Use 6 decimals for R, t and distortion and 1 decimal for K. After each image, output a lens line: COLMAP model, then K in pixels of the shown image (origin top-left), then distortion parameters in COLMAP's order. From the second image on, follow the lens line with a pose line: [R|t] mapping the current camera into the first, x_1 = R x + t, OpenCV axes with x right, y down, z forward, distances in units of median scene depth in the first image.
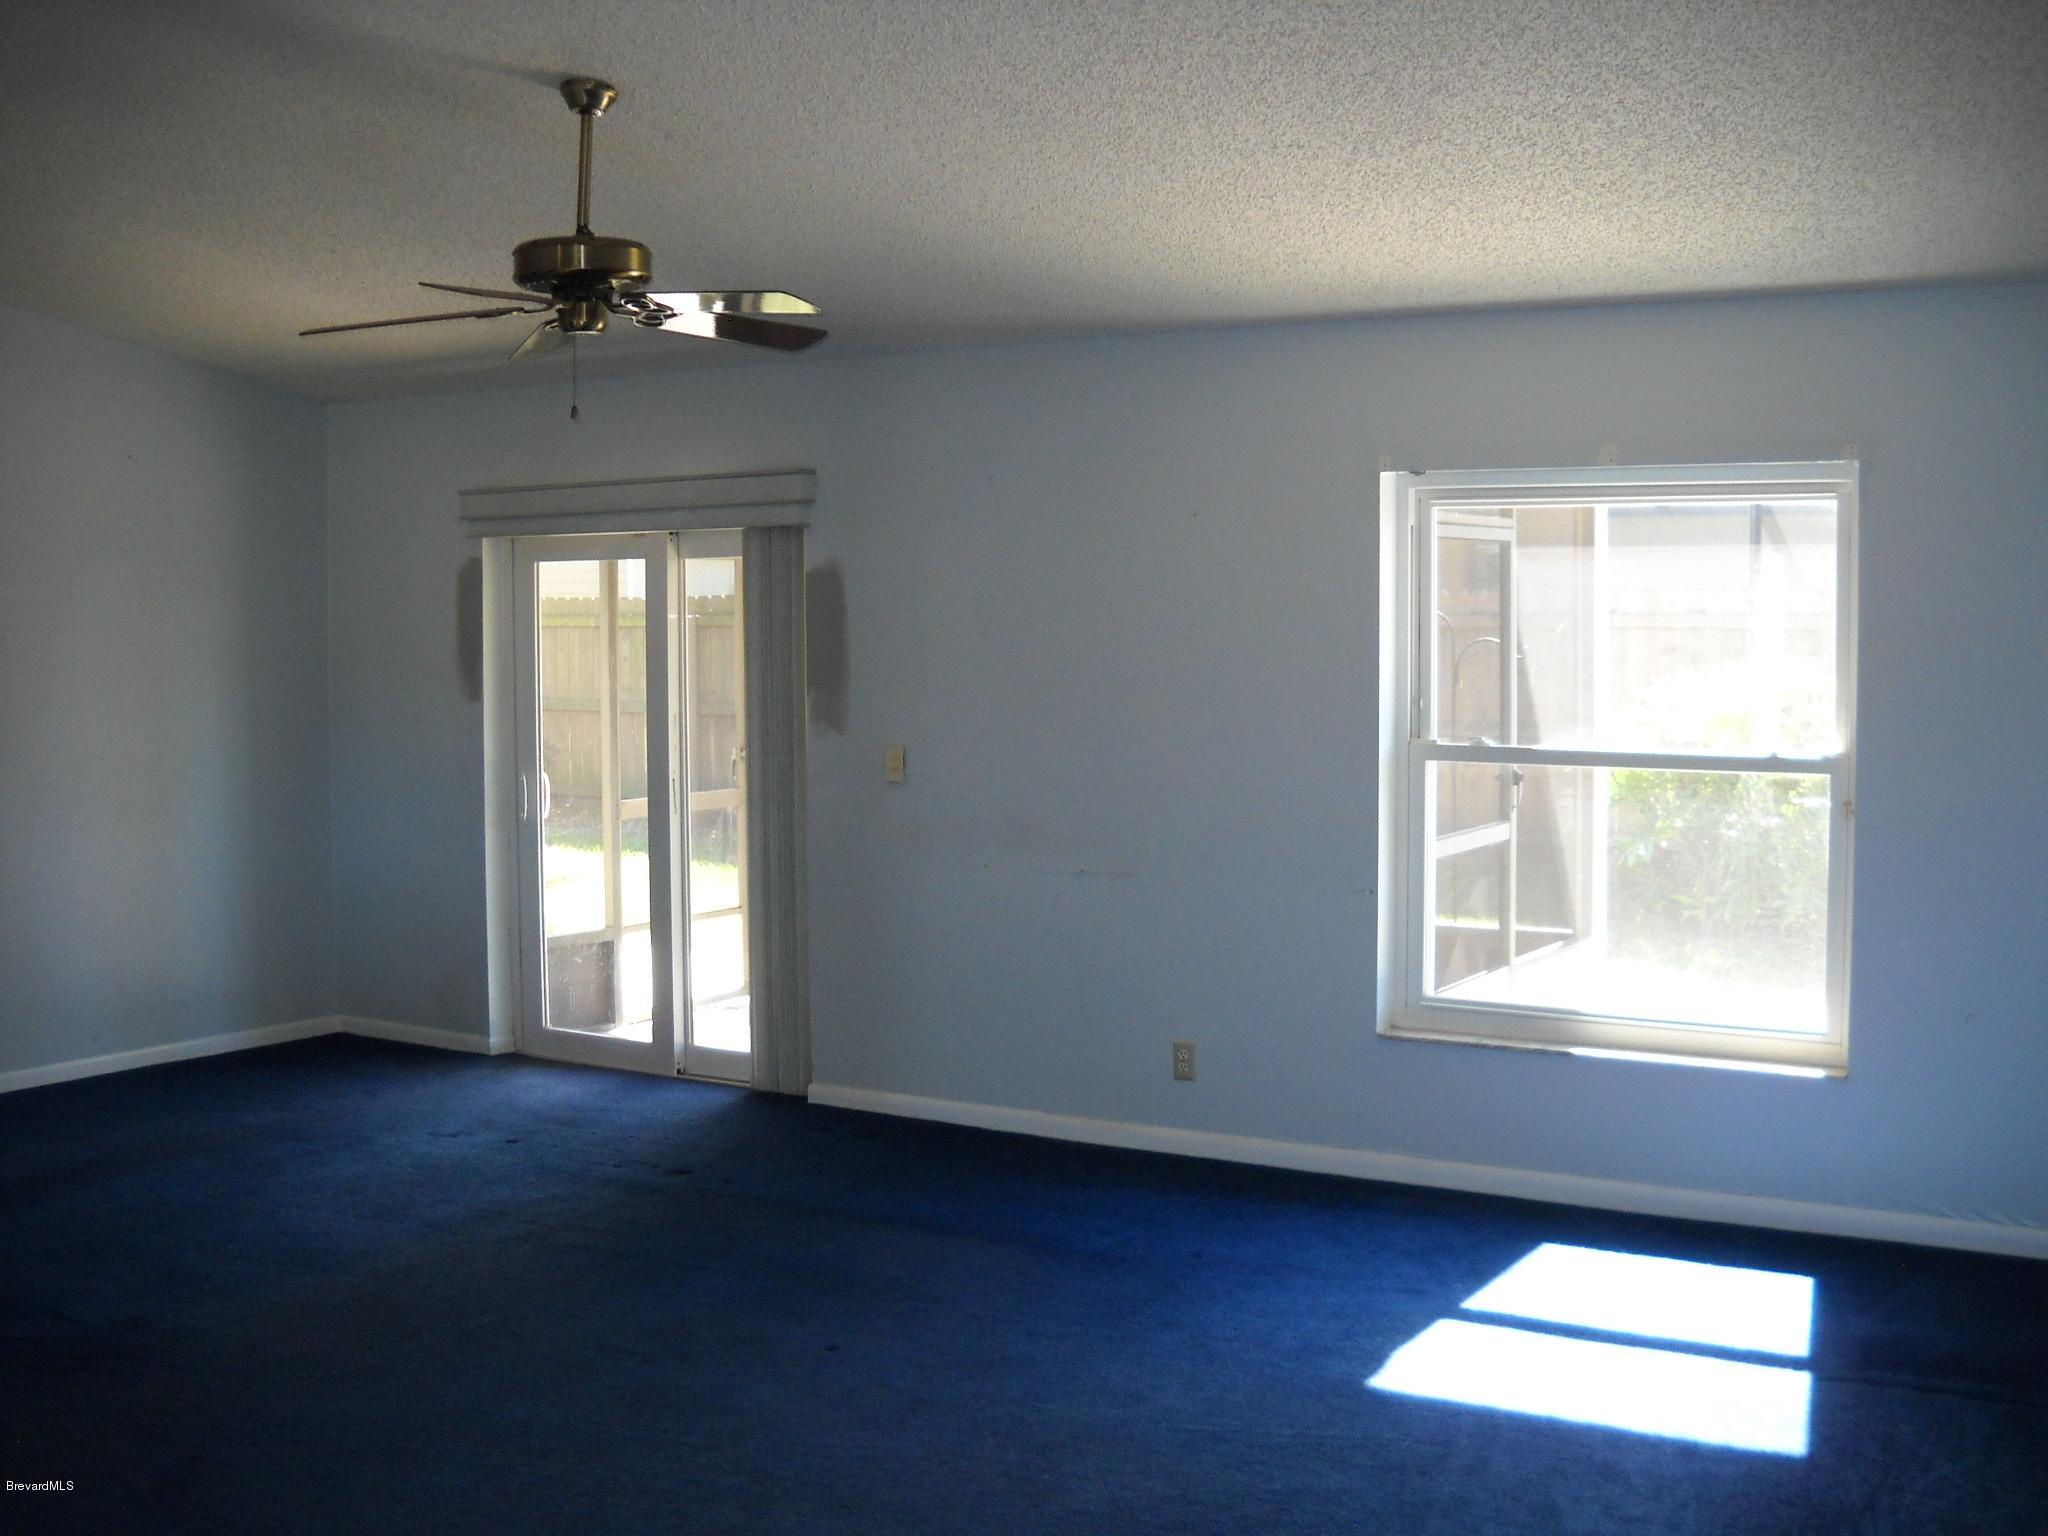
lens RADIAL K [[2303.6, 0, 1024.0], [0, 2303.6, 768.0], [0, 0, 1]] dist [-0.274335, 0.223315]
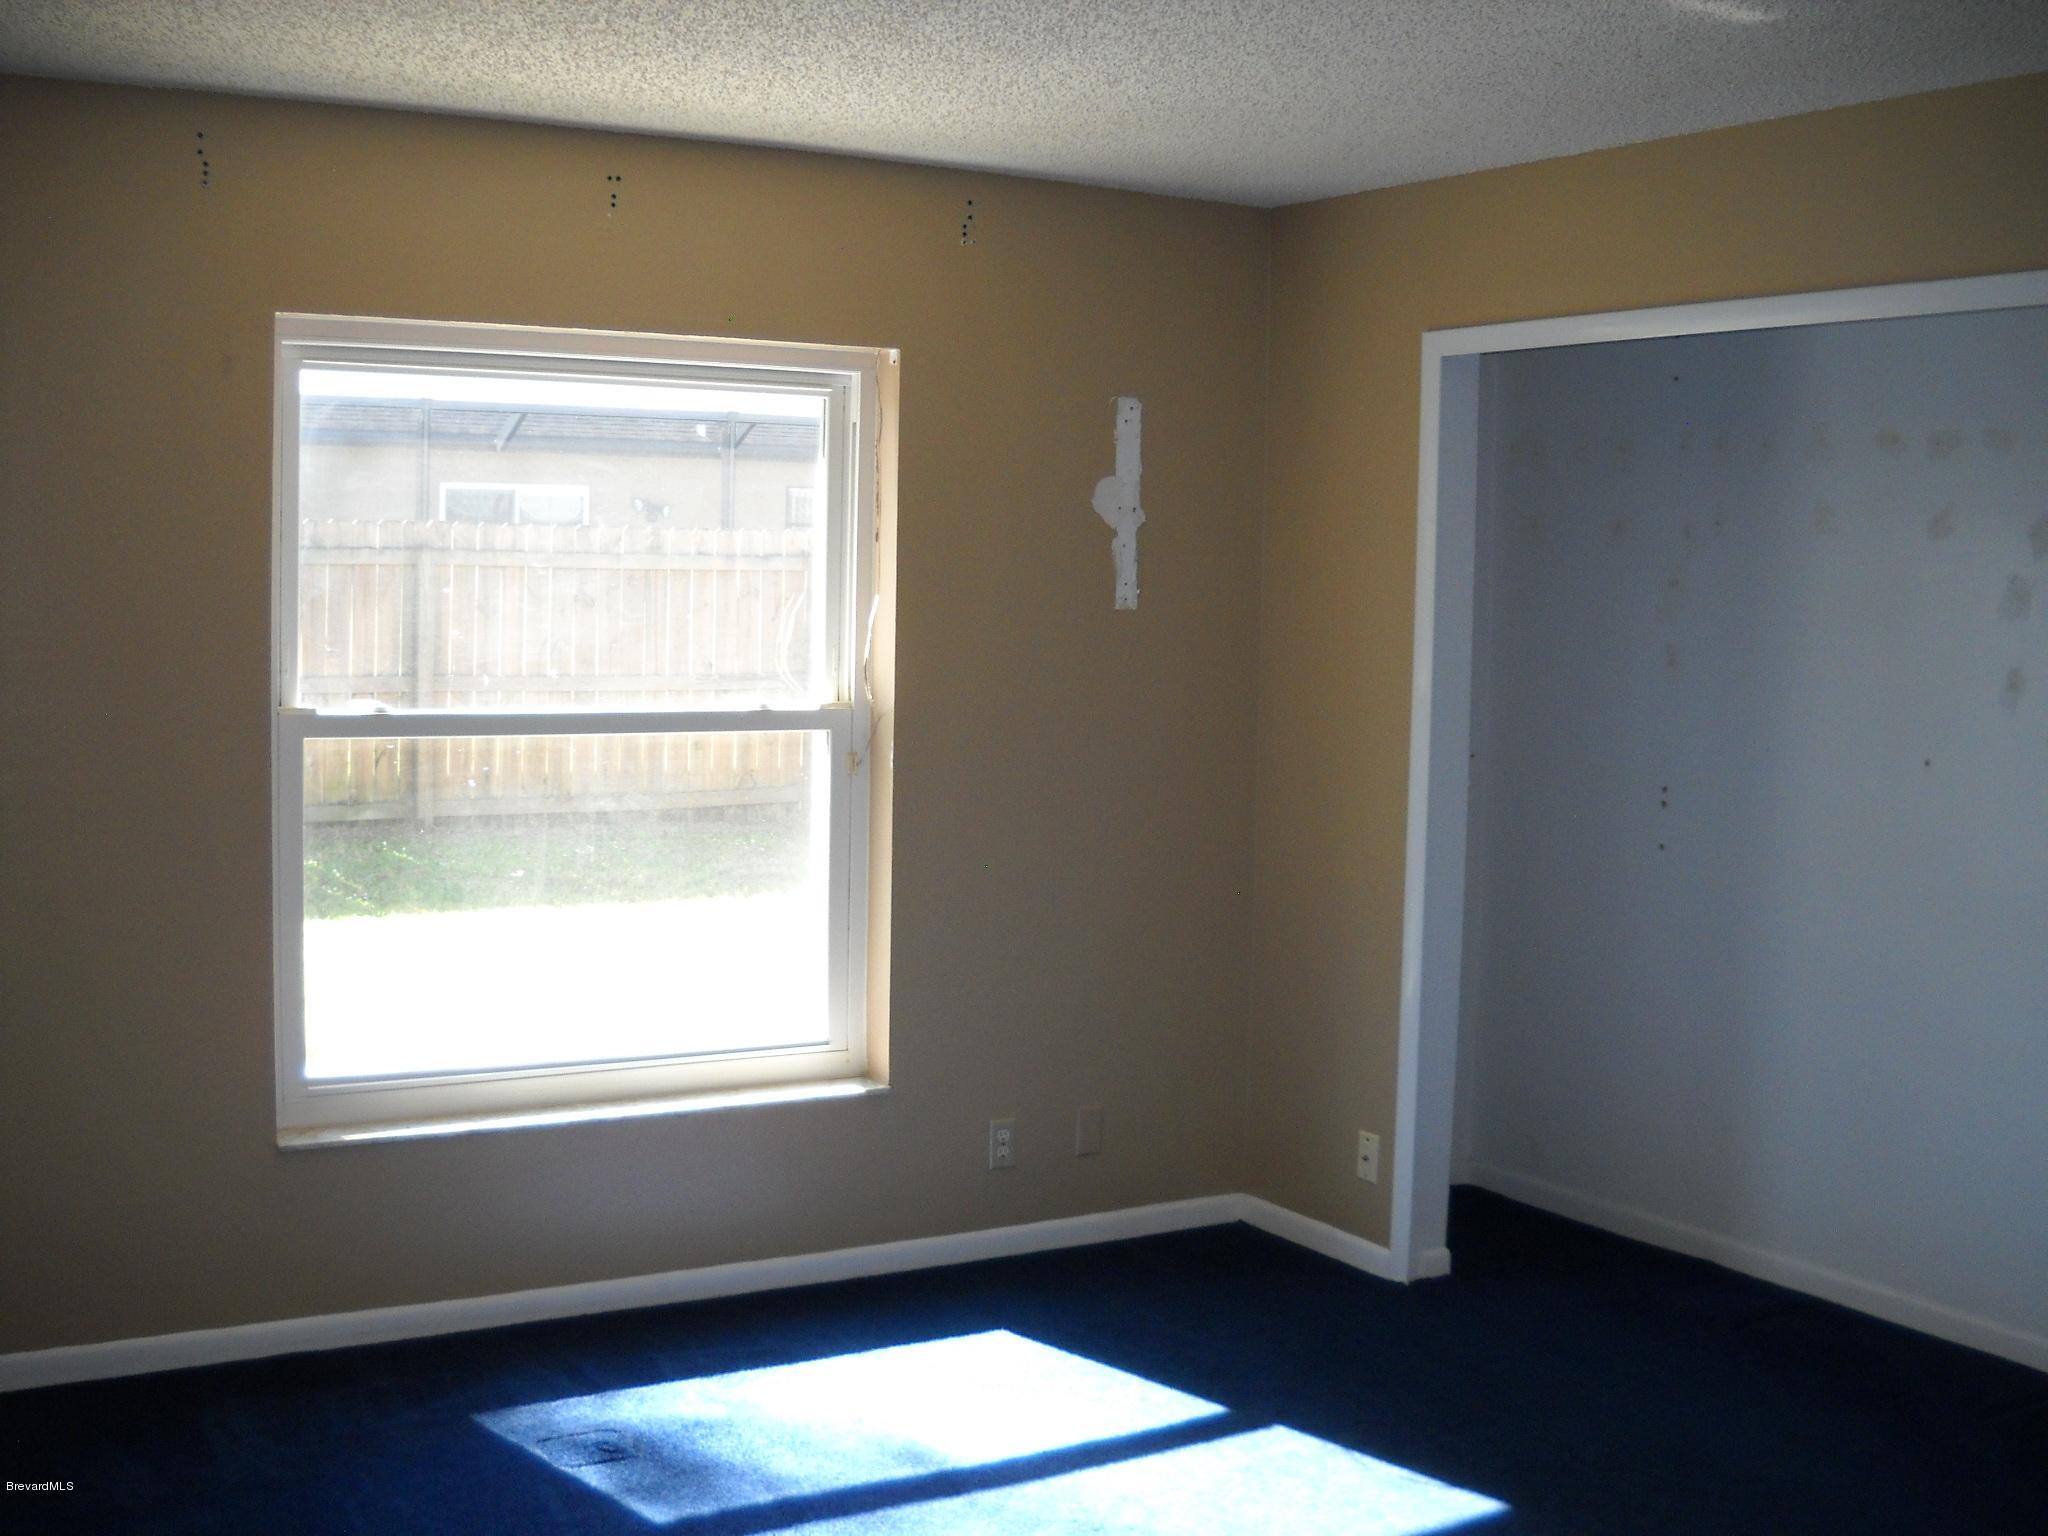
lens RADIAL K [[2303.6, 0, 1024.0], [0, 2303.6, 768.0], [0, 0, 1]] dist [-0.274335, 0.223315]
pose [[0.452834, -0.061423, 0.889476, -0.358155], [0.040068, 0.998018, 0.048520, -0.020843], [-0.890694, 0.013668, 0.454398, 0.550545]]
